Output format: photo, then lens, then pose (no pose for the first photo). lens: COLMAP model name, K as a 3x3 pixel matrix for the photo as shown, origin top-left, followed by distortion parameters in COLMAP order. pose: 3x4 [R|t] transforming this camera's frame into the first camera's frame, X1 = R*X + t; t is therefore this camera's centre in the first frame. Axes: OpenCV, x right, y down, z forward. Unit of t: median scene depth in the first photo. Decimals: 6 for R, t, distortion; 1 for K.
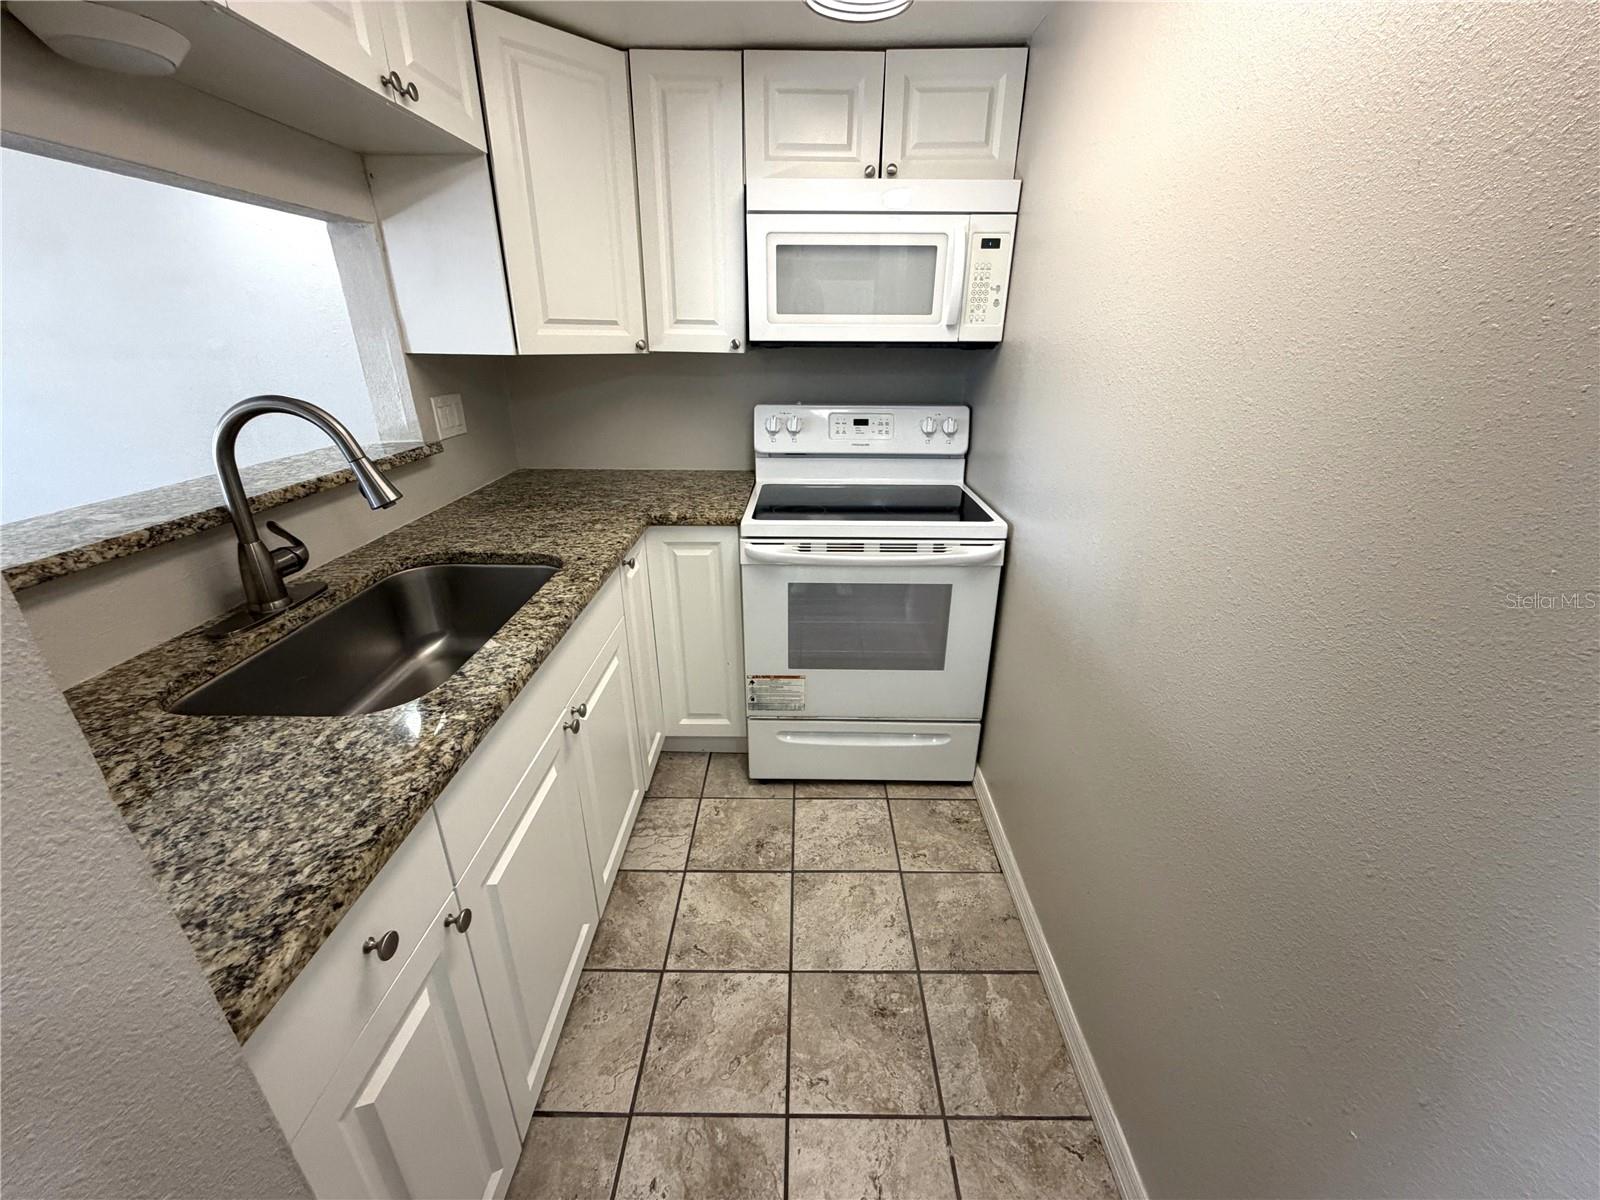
lens RADIAL K [[639.8, 0, 798.5], [0, 639.8, 600.7], [0, 0, 1]] dist [-0.000009, 0.000320]
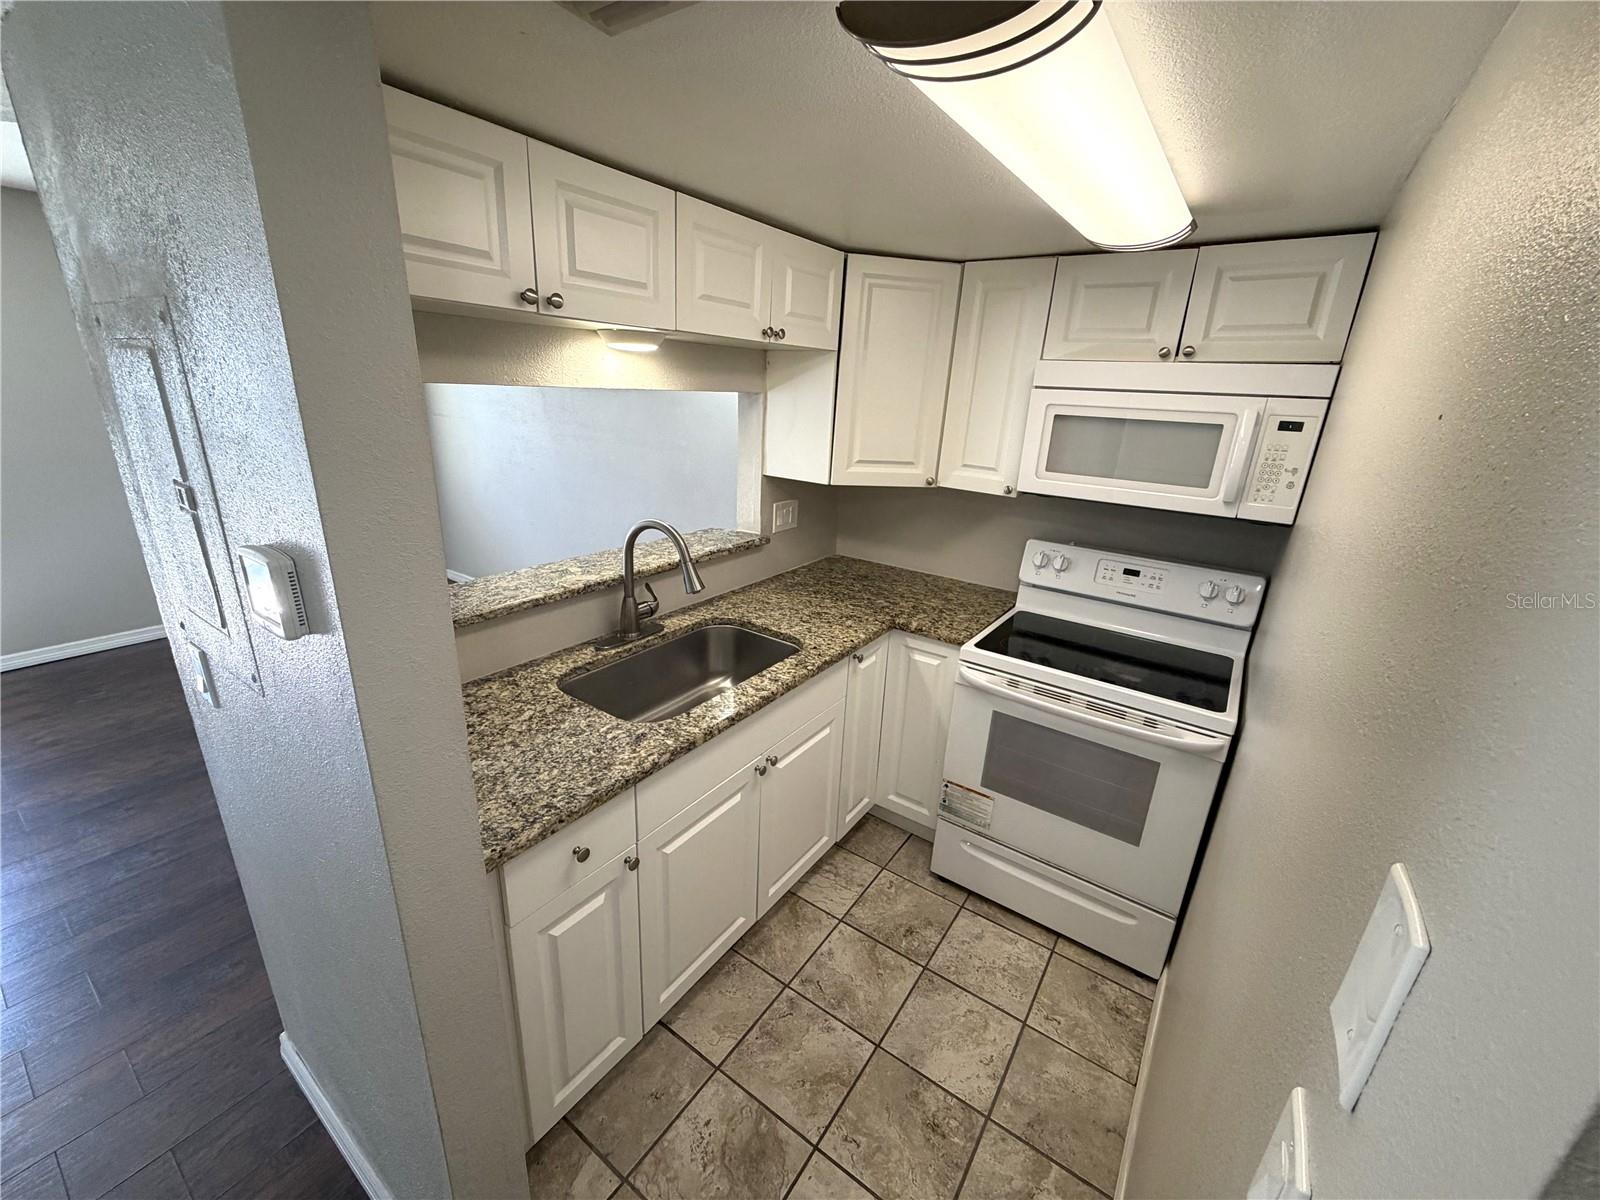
lens RADIAL K [[639.8, 0, 797.2], [0, 639.8, 599.6], [0, 0, 1]] dist [-0.000009, 0.000320]
pose [[0.821957, 0.211617, -0.528777, 0.266346], [-0.257433, 0.966202, -0.013491, -0.117509], [0.508051, 0.147214, 0.848653, -0.135689]]
